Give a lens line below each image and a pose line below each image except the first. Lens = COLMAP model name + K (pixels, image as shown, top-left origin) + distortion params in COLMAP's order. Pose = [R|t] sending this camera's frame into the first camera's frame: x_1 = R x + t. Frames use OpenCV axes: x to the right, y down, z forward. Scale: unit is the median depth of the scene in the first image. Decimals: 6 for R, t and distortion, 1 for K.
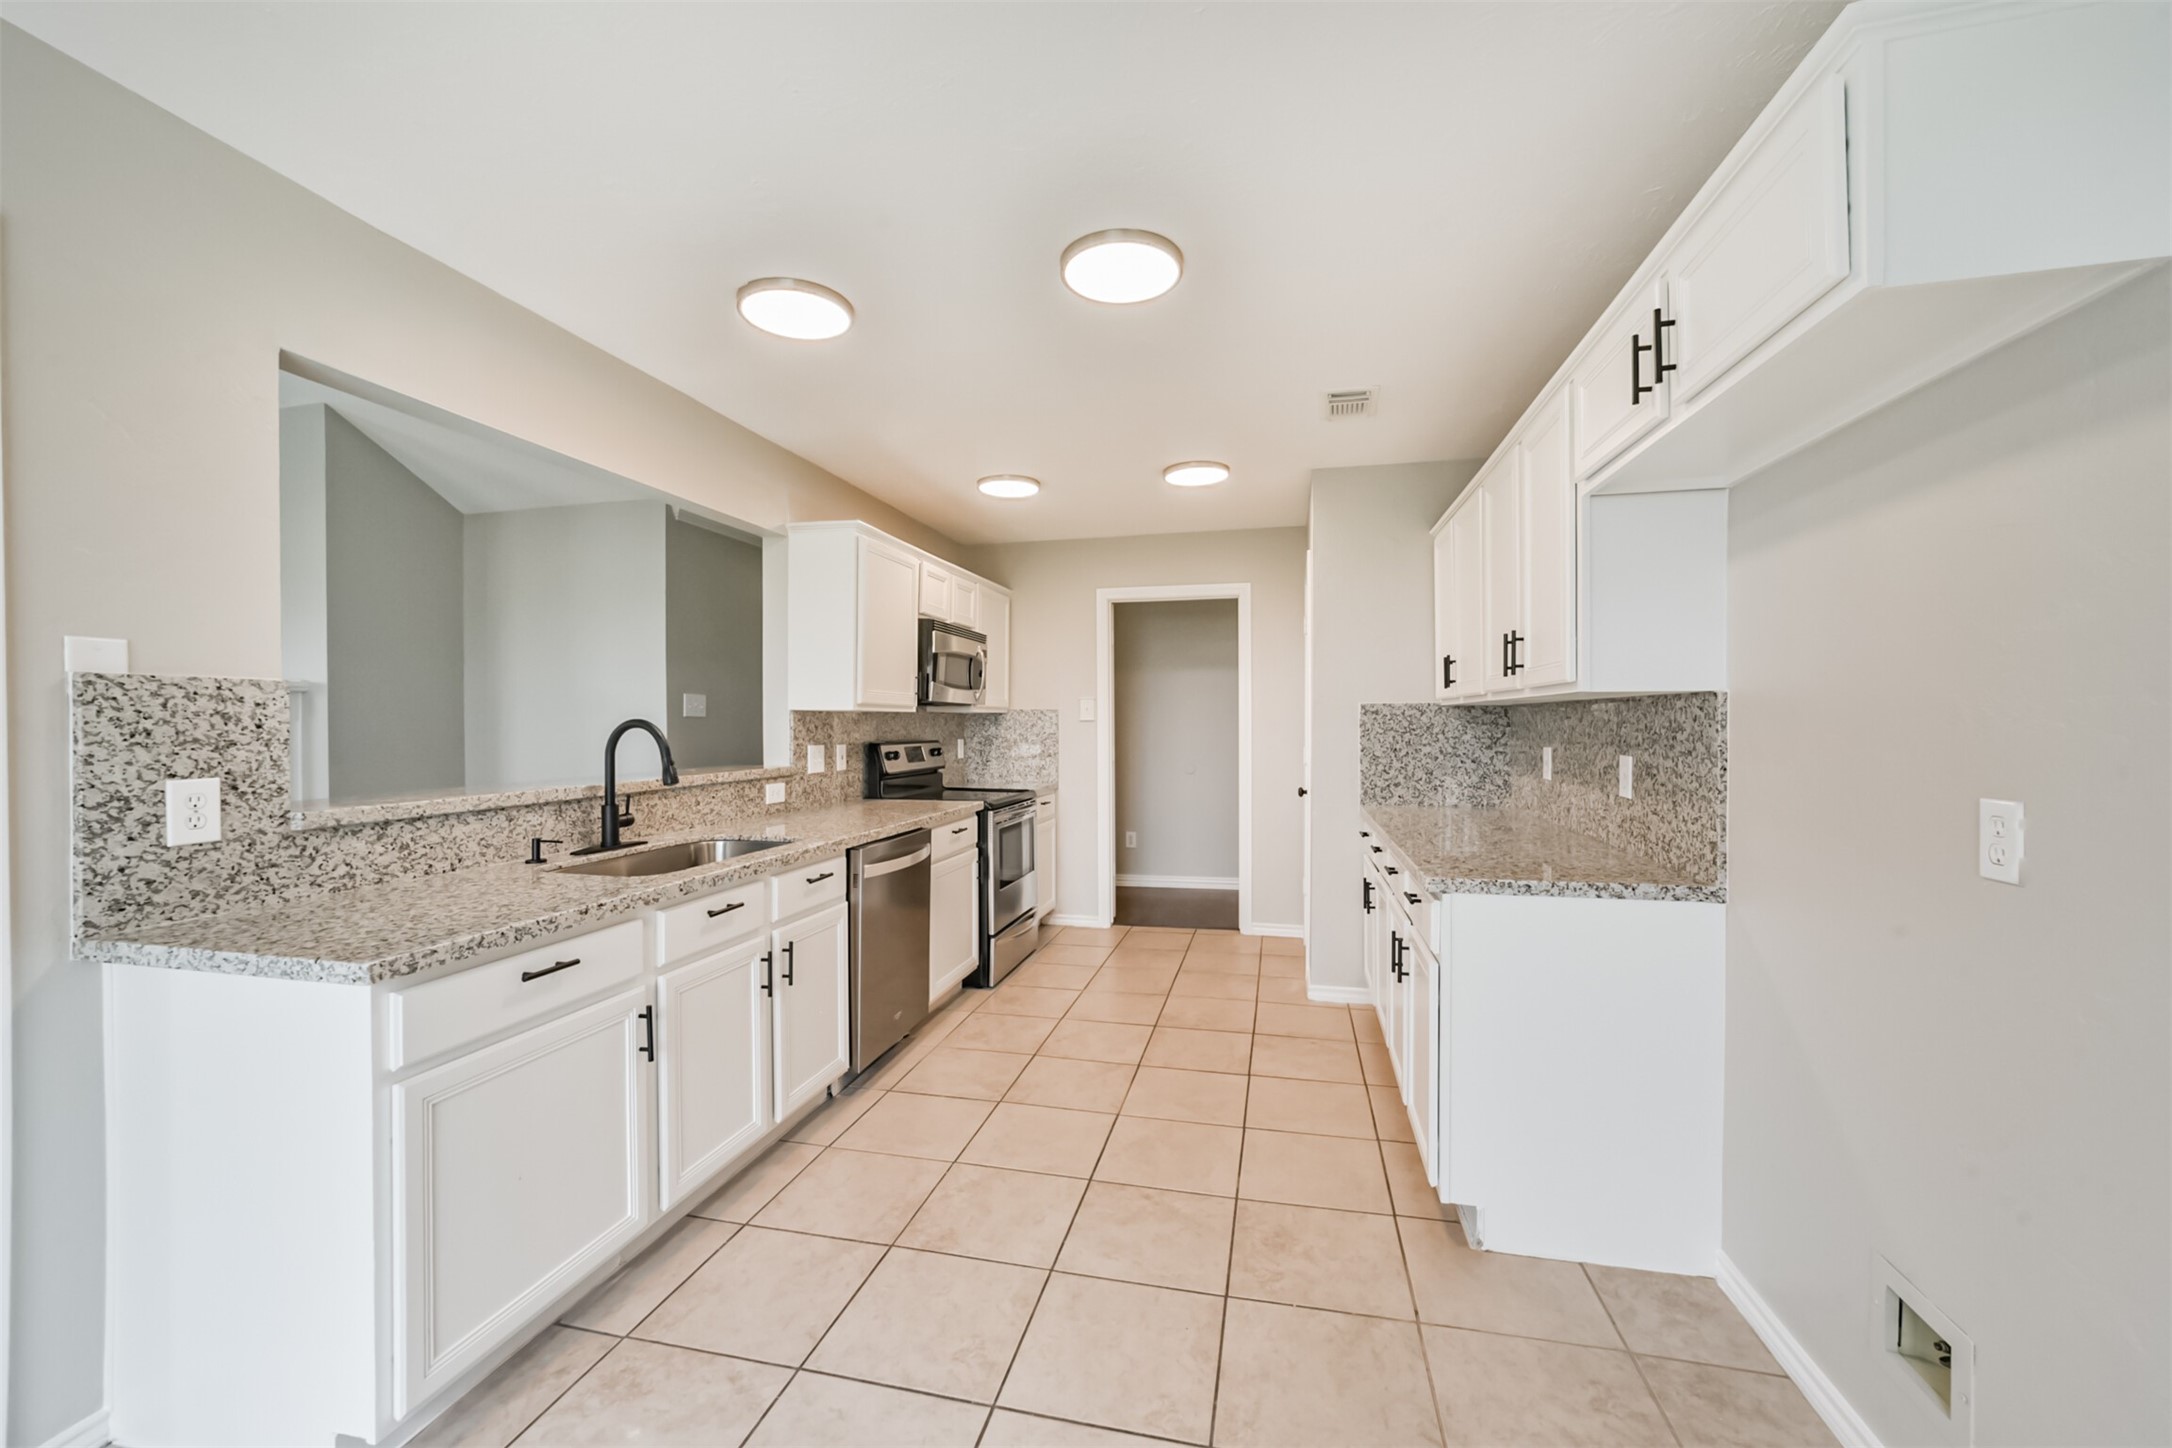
lens RADIAL K [[847.5, 0, 1091.5], [0, 847.5, 725.5], [0, 0, 1]] dist [-0.024136, 0.010383]
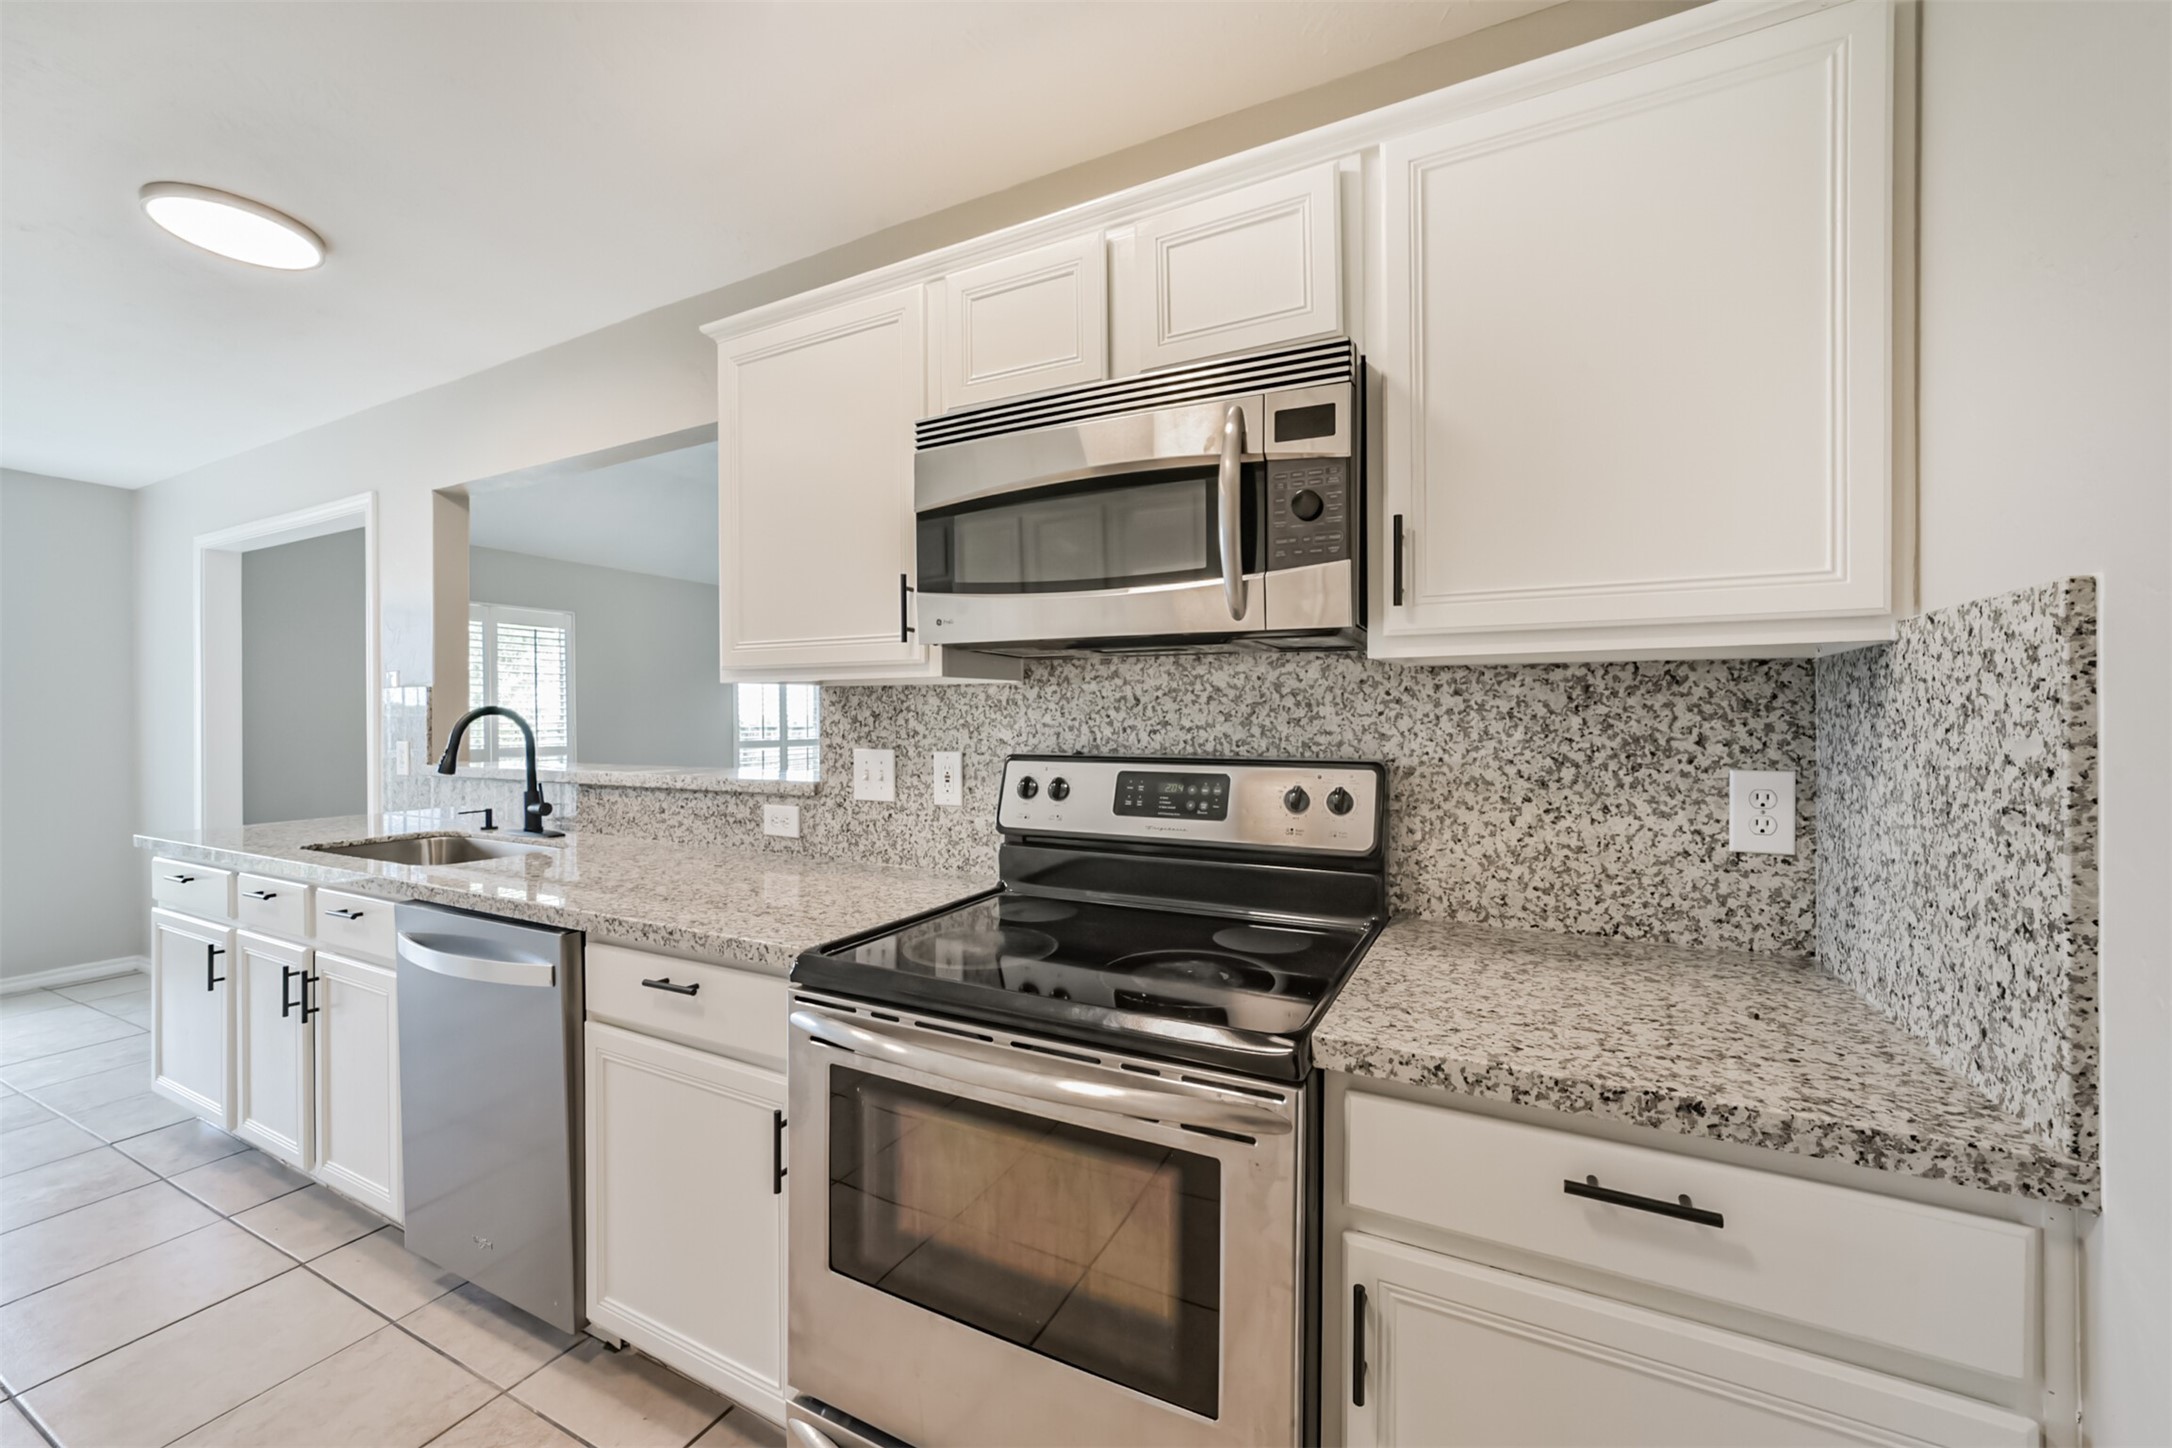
lens RADIAL K [[847.5, 0, 1091.5], [0, 847.5, 725.5], [0, 0, 1]] dist [-0.024136, 0.010383]
pose [[-0.245726, 0.009016, -0.969297, 0.243349], [-0.002277, 0.999949, 0.009878, 0.003799], [0.969337, 0.004634, -0.245693, 1.890312]]
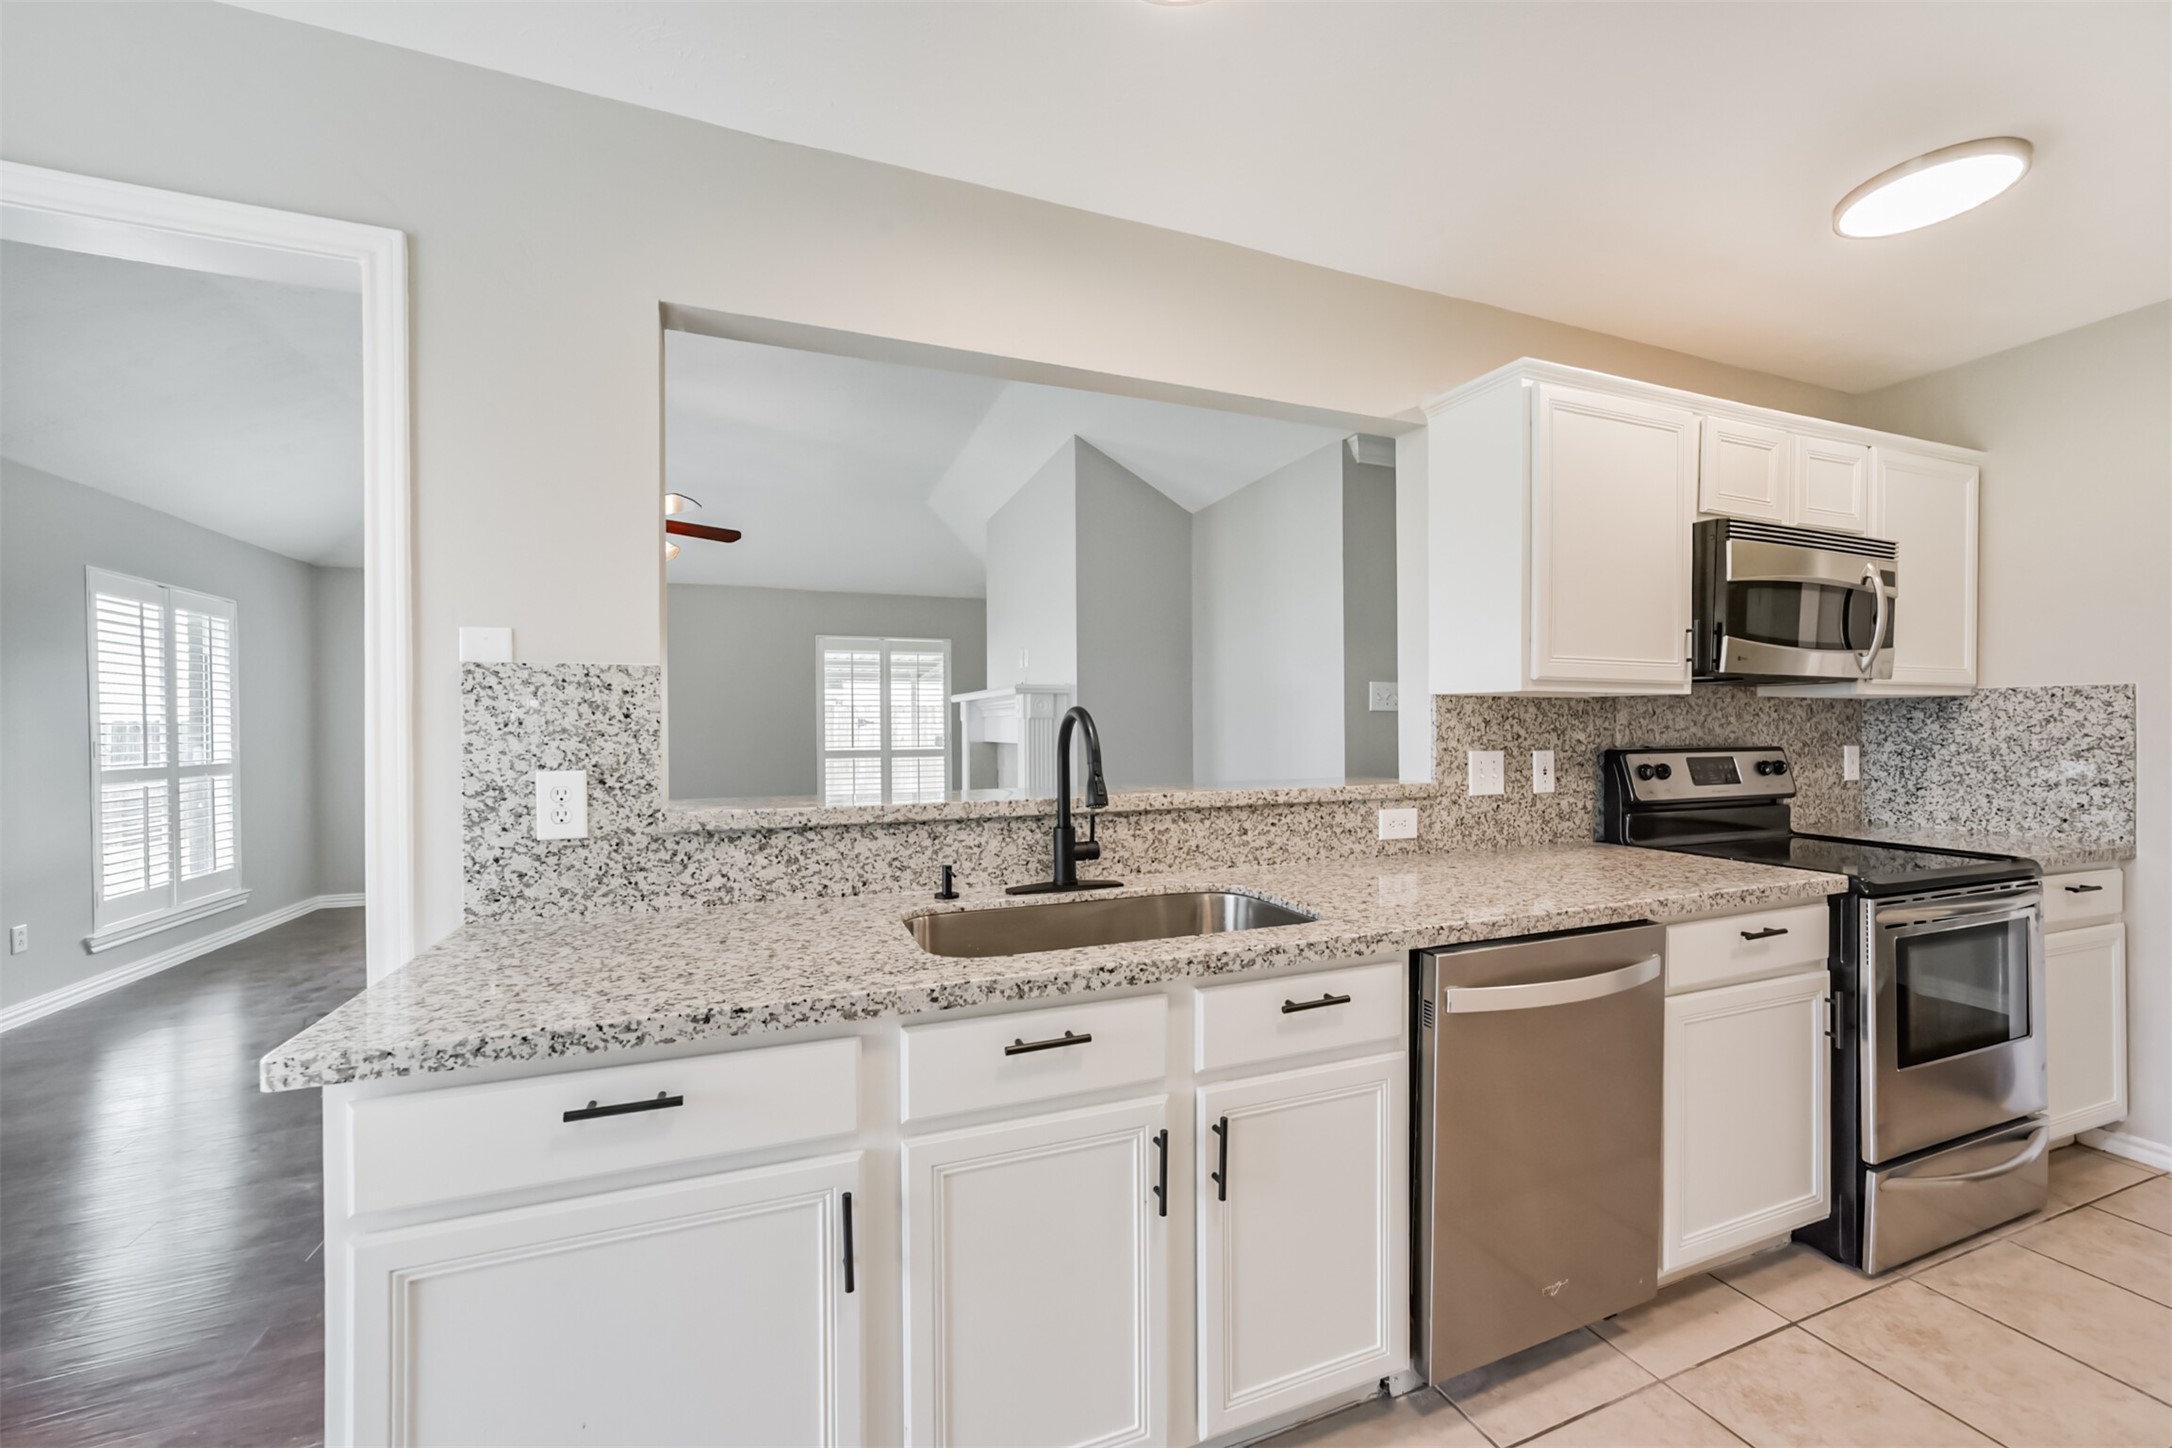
lens RADIAL K [[839.8, 0, 1092.8], [0, 839.8, 730.0], [0, 0, 1]] dist [-0.021029, 0.010013]
pose [[0.563345, 0.002124, -0.826219, 0.031823], [-0.000006, 0.999997, 0.002566, 0.009464], [0.826222, -0.001441, 0.563343, 0.613654]]
